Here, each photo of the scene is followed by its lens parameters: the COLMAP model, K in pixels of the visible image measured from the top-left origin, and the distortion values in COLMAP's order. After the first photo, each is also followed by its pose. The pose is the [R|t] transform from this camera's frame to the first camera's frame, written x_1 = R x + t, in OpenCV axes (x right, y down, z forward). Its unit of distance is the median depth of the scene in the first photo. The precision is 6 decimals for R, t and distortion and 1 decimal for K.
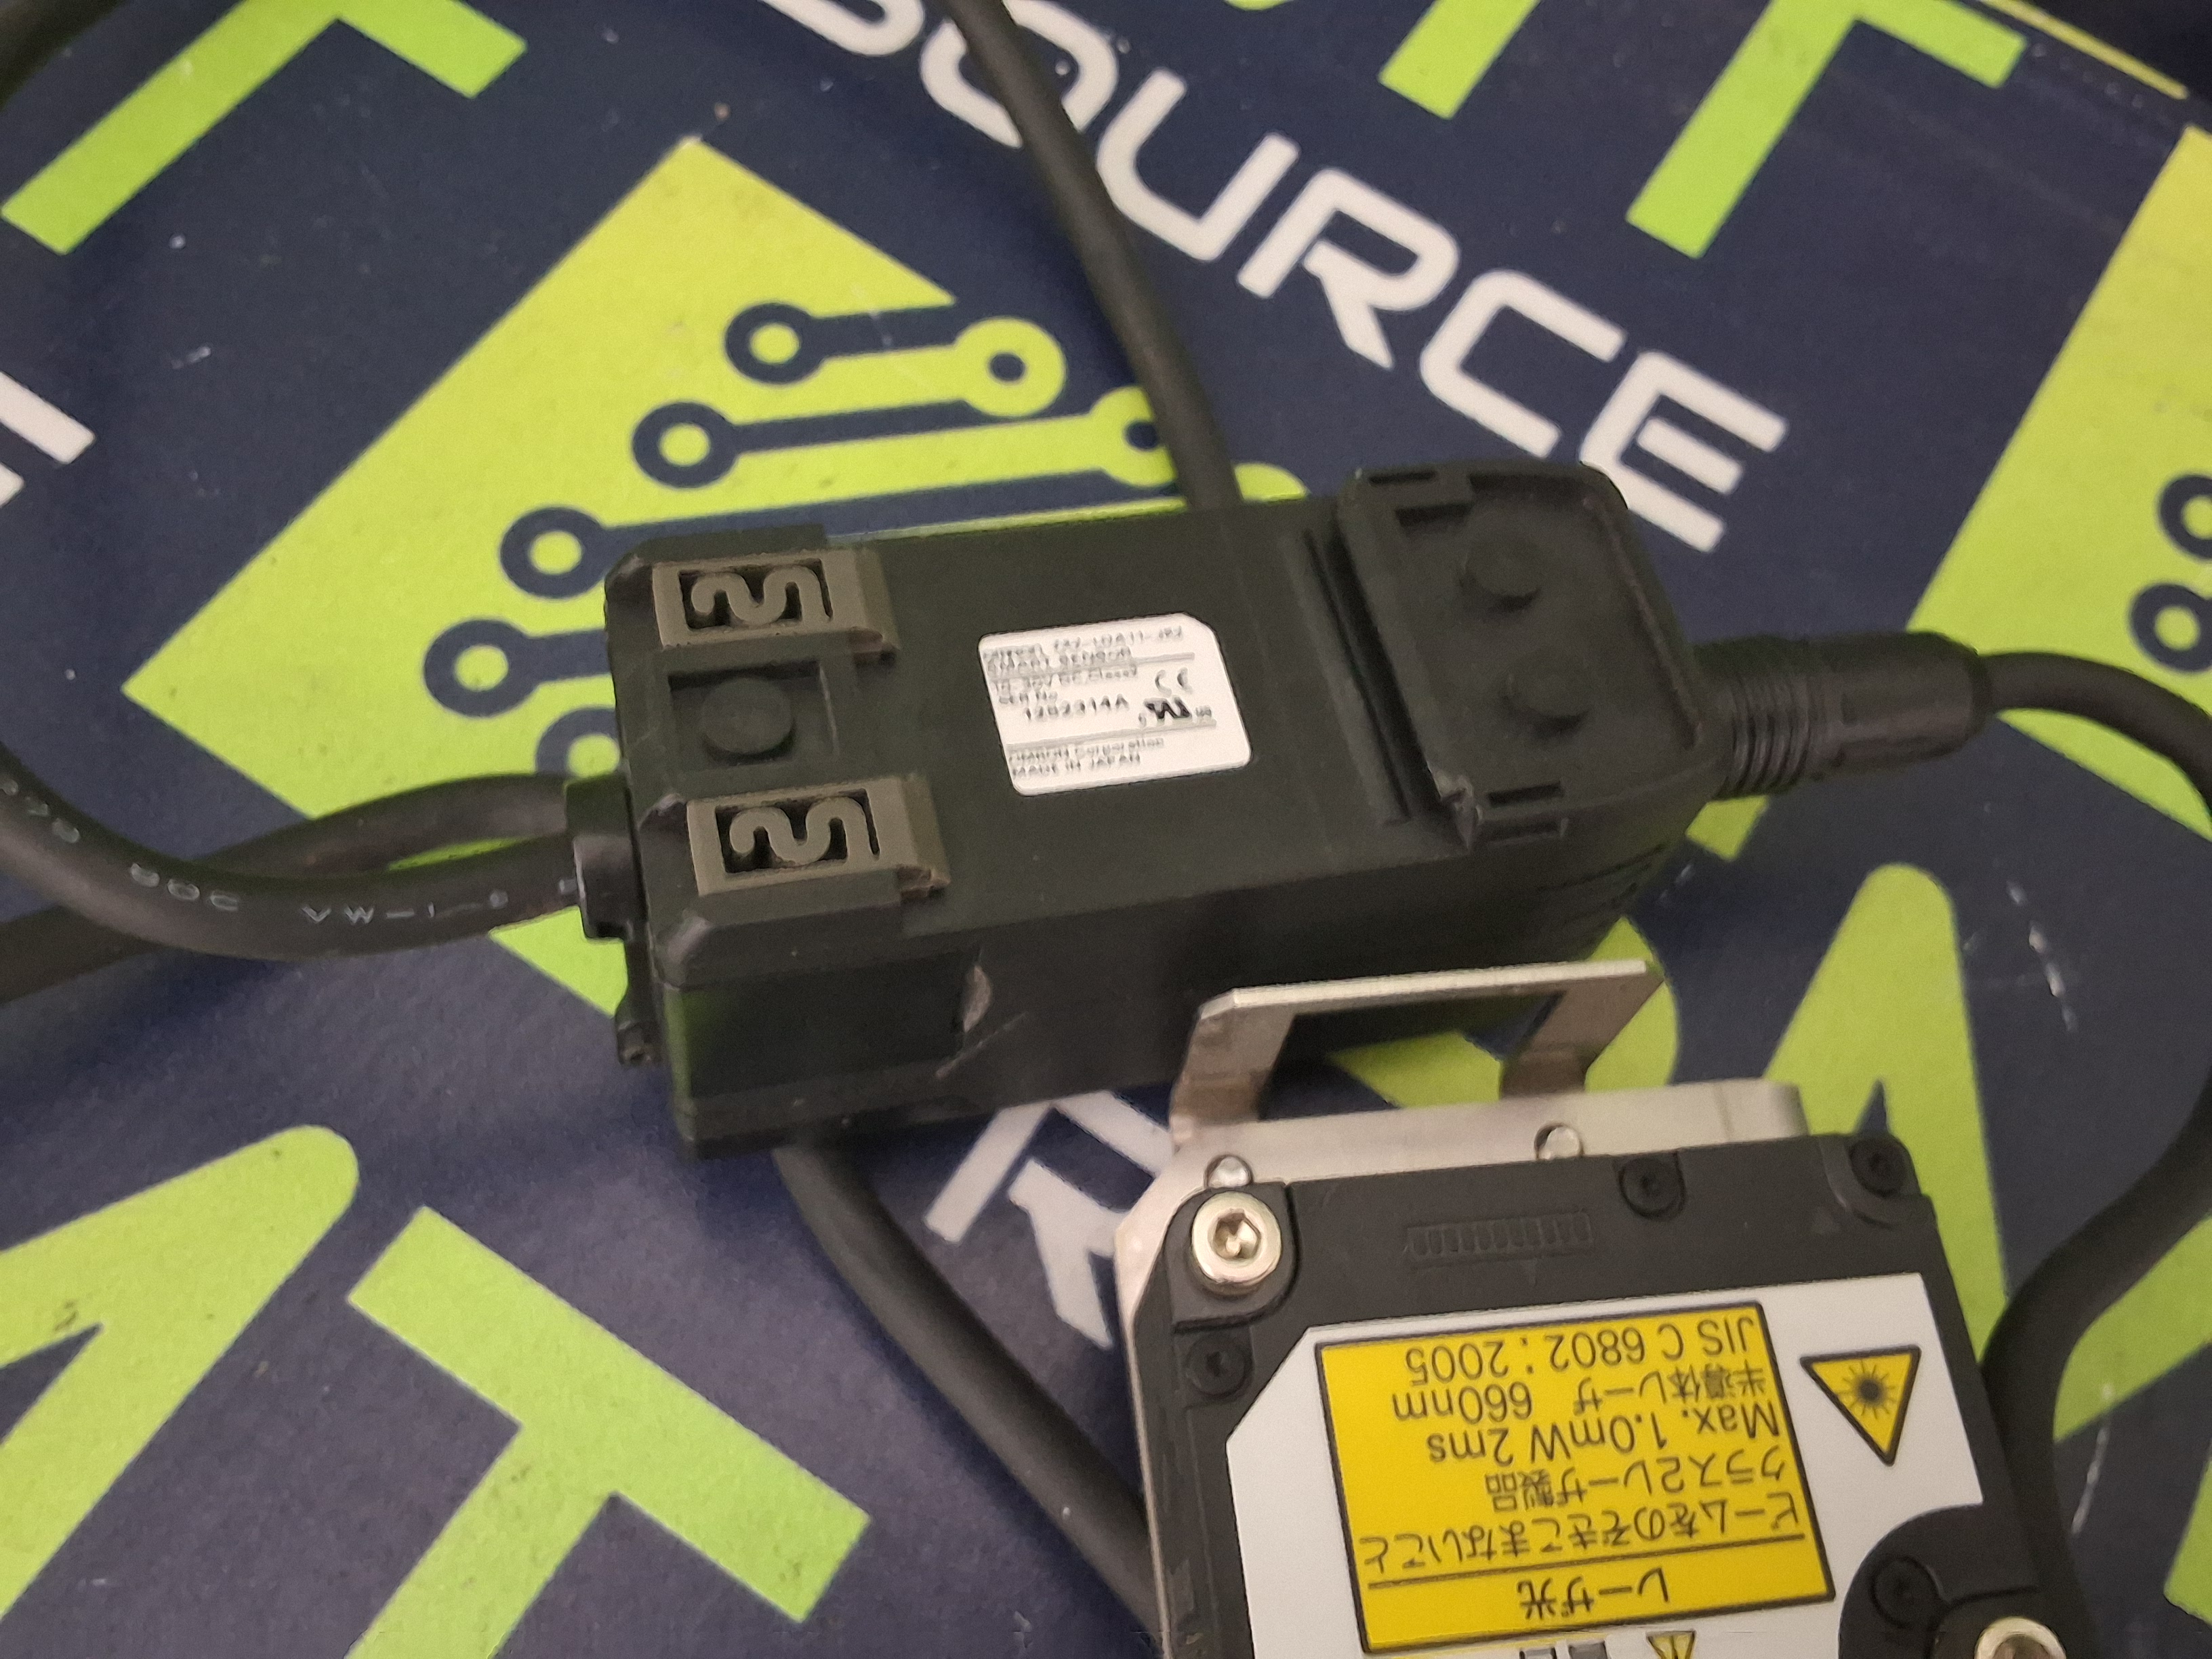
lens RADIAL K [[1990.5, 0, 1106.0], [0, 1990.5, 829.5], [0, 0, 1]] dist [-0.004333, -0.006045]
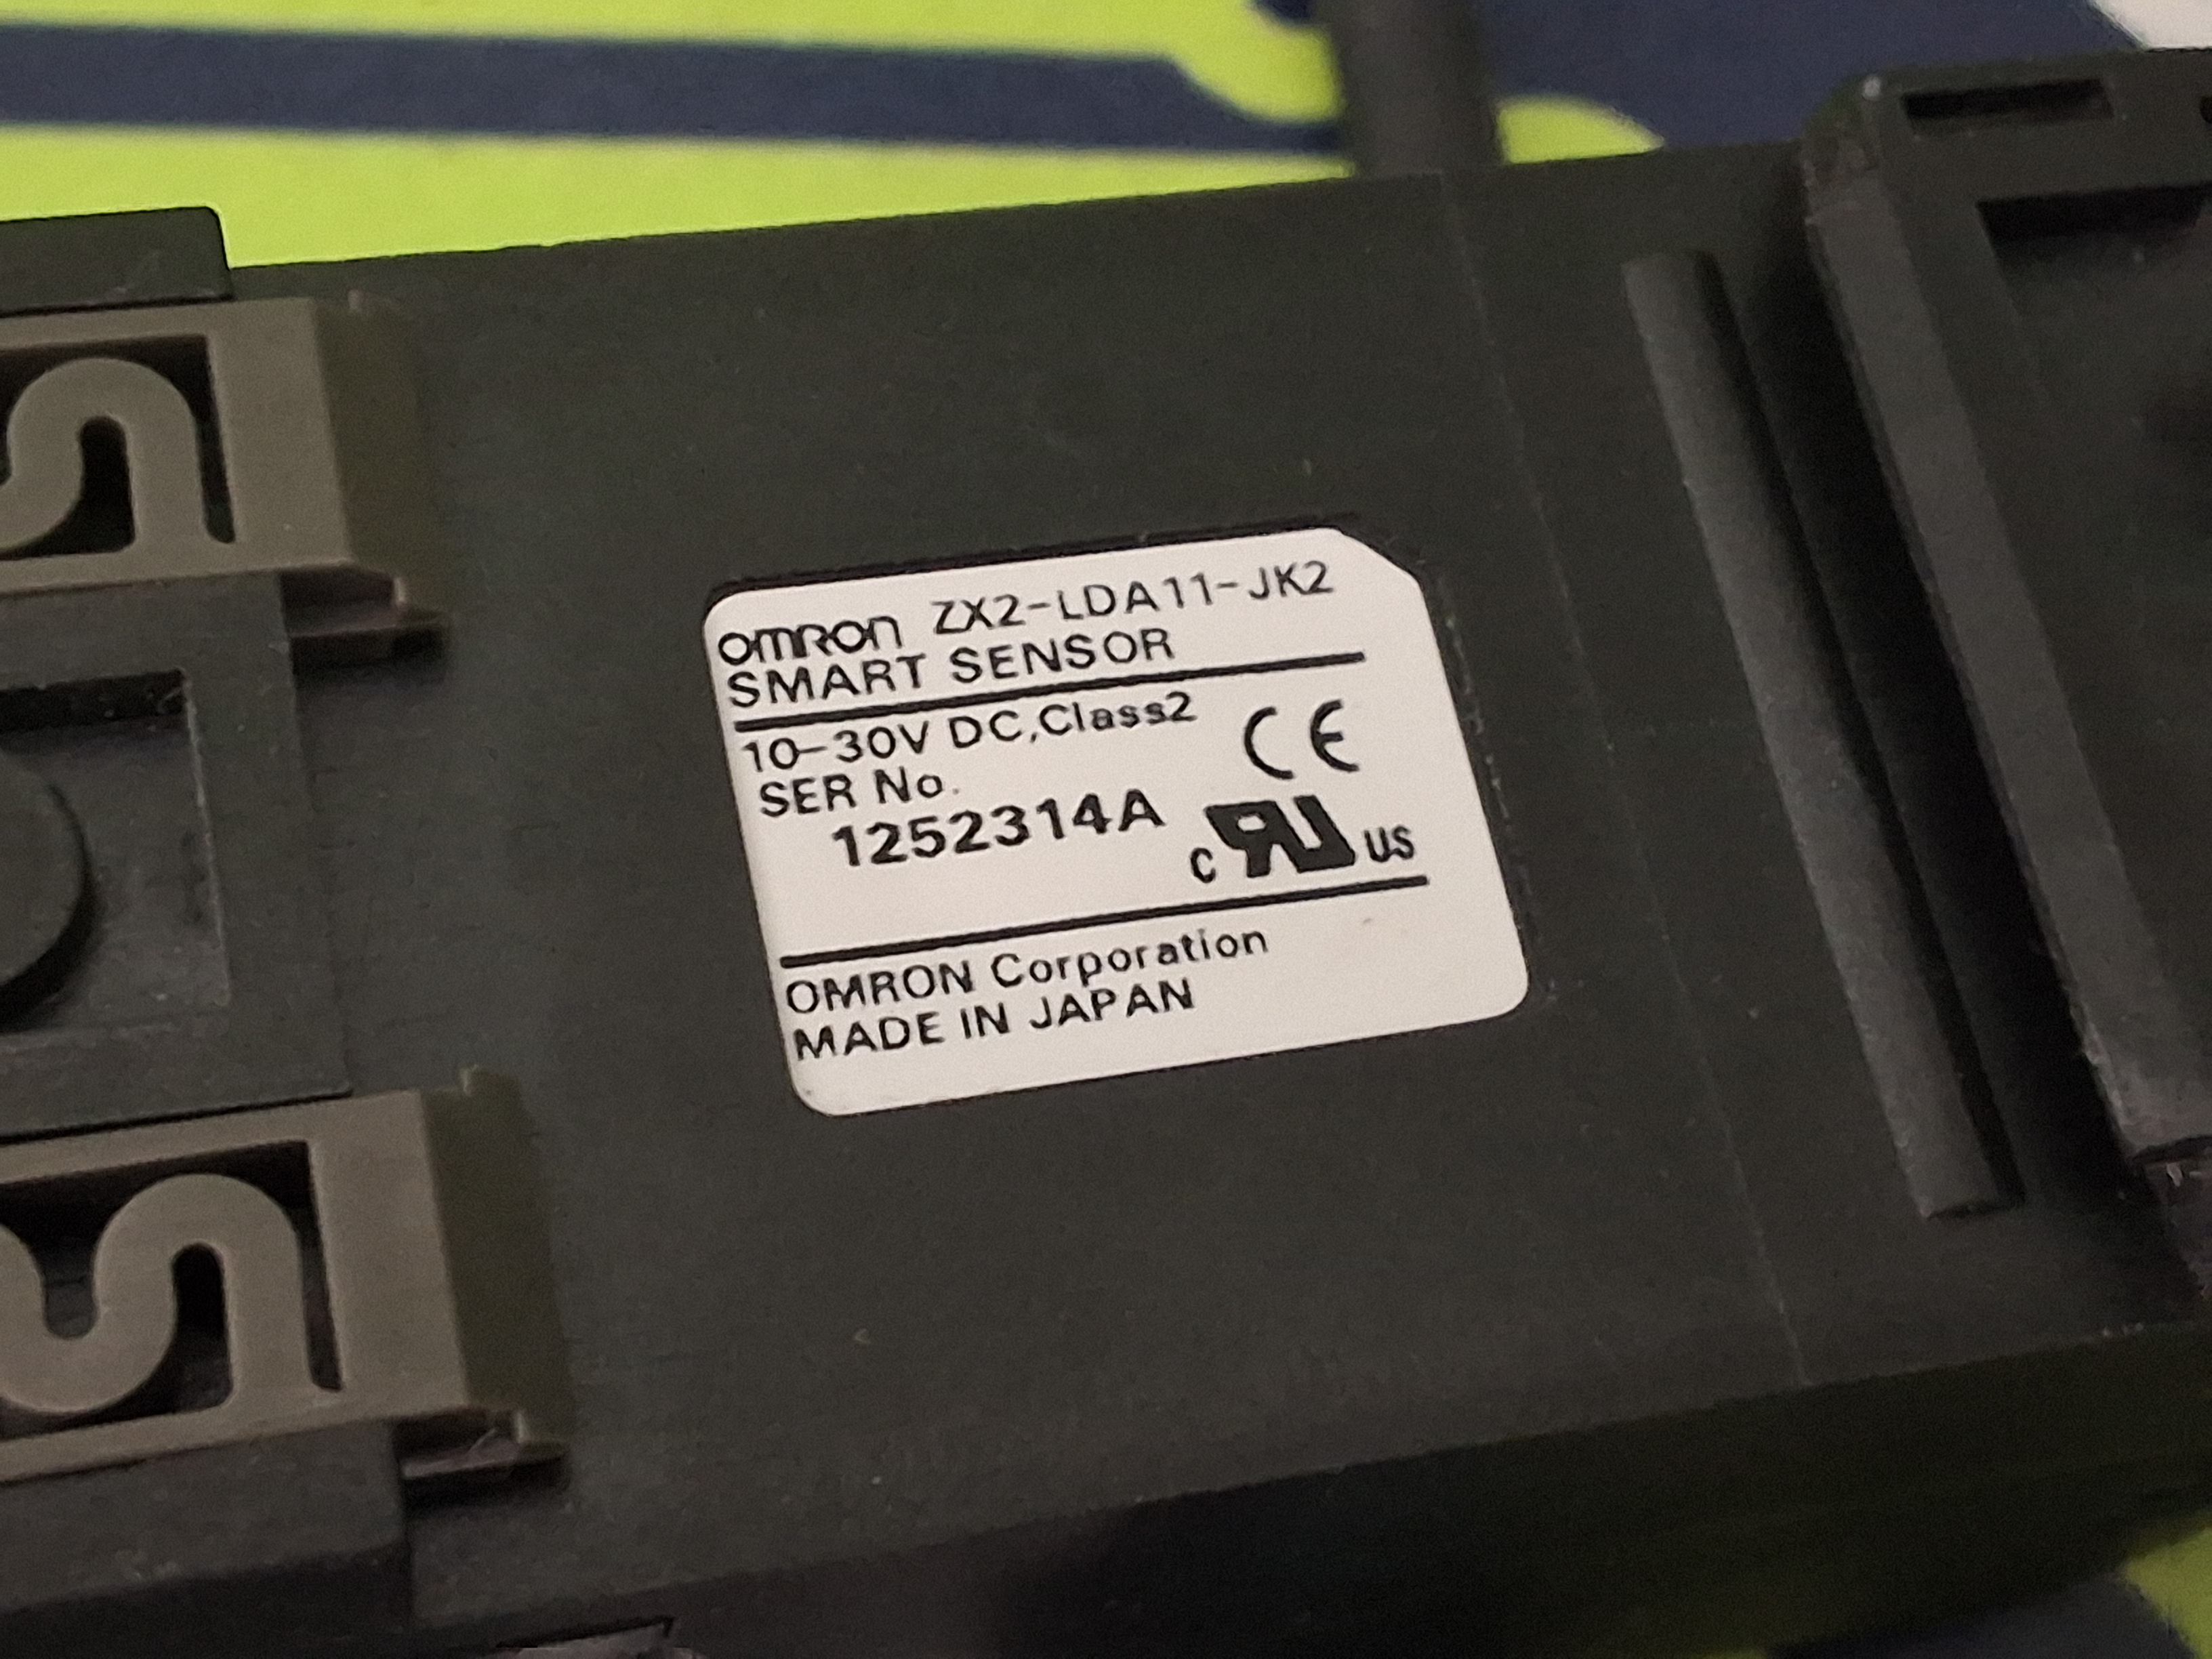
lens RADIAL K [[3705.4, 0, 1106.0], [0, 3705.4, 829.5], [0, 0, 1]] dist [0.123297, 0.094450]
pose [[0.999403, 0.029294, 0.018336, -0.008708], [-0.030675, 0.996308, 0.080186, -0.110444], [-0.015919, -0.080700, 0.996611, 0.402447]]
